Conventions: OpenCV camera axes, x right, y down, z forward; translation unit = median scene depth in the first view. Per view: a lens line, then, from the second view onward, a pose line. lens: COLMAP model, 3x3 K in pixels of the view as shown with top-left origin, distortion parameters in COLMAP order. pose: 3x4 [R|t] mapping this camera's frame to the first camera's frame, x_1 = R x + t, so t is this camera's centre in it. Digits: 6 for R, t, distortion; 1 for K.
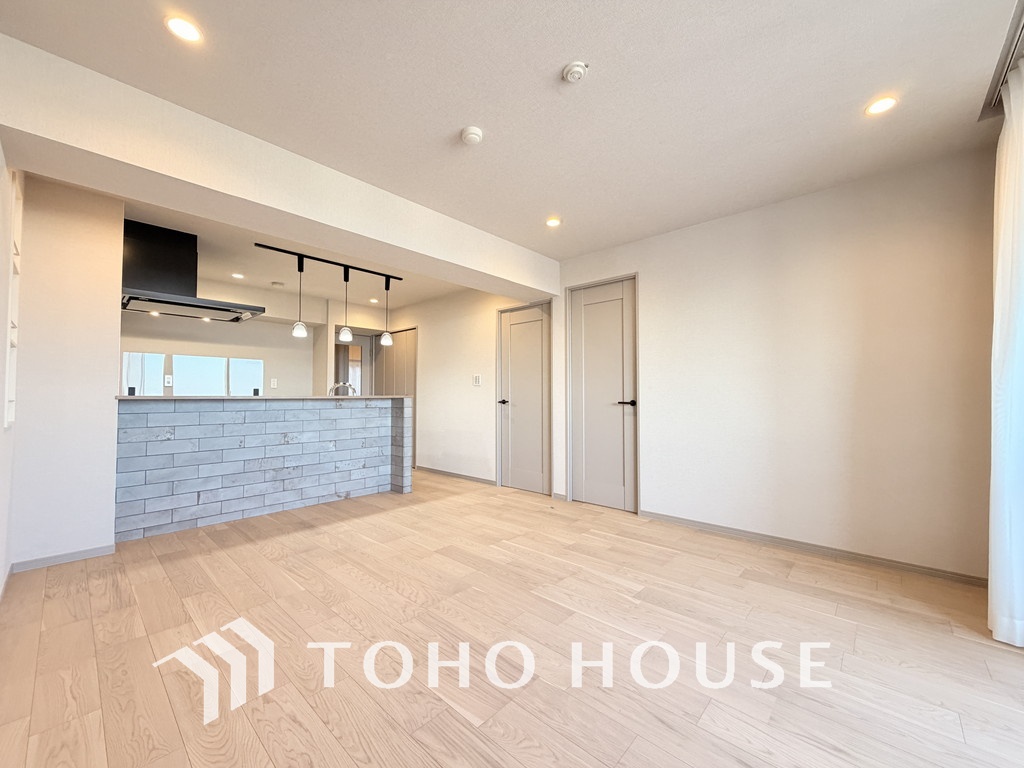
lens RADIAL K [[408.0, 0, 509.1], [0, 408.0, 385.6], [0, 0, 1]] dist [0.000097, -0.000377]
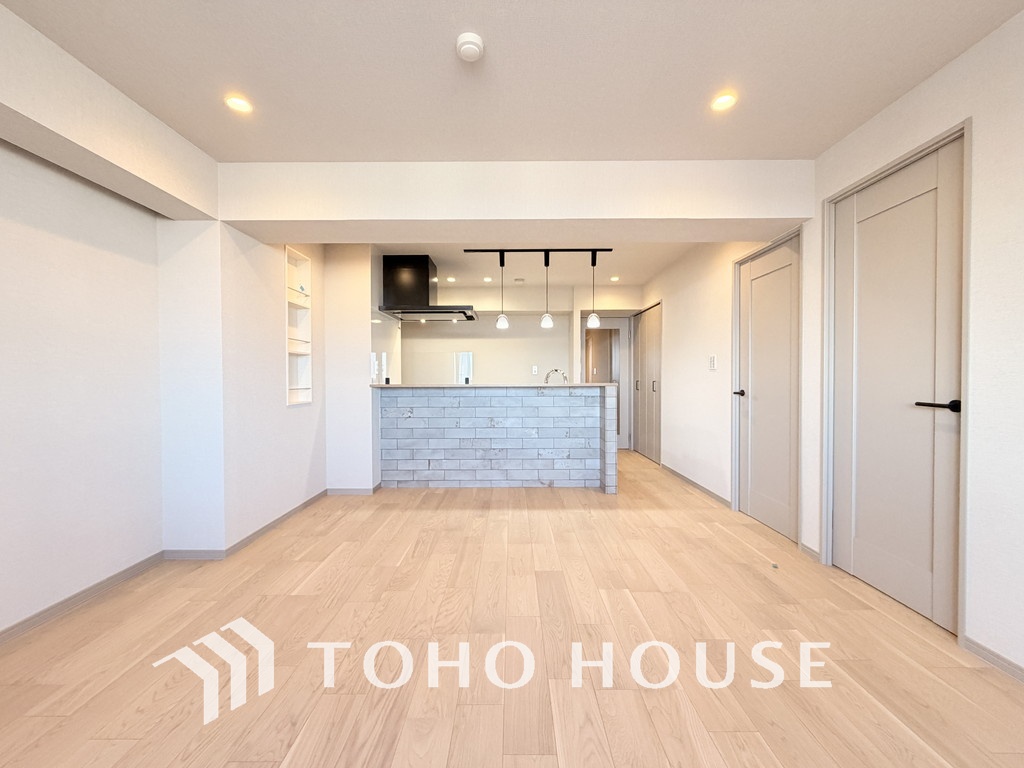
lens RADIAL K [[408.0, 0, 510.3], [0, 408.0, 385.3], [0, 0, 1]] dist [0.000097, -0.000377]
pose [[0.674613, 0.011946, -0.738075, 0.302131], [0.022467, 0.999074, 0.036706, -0.010031], [0.737829, -0.041345, 0.673720, 0.302988]]
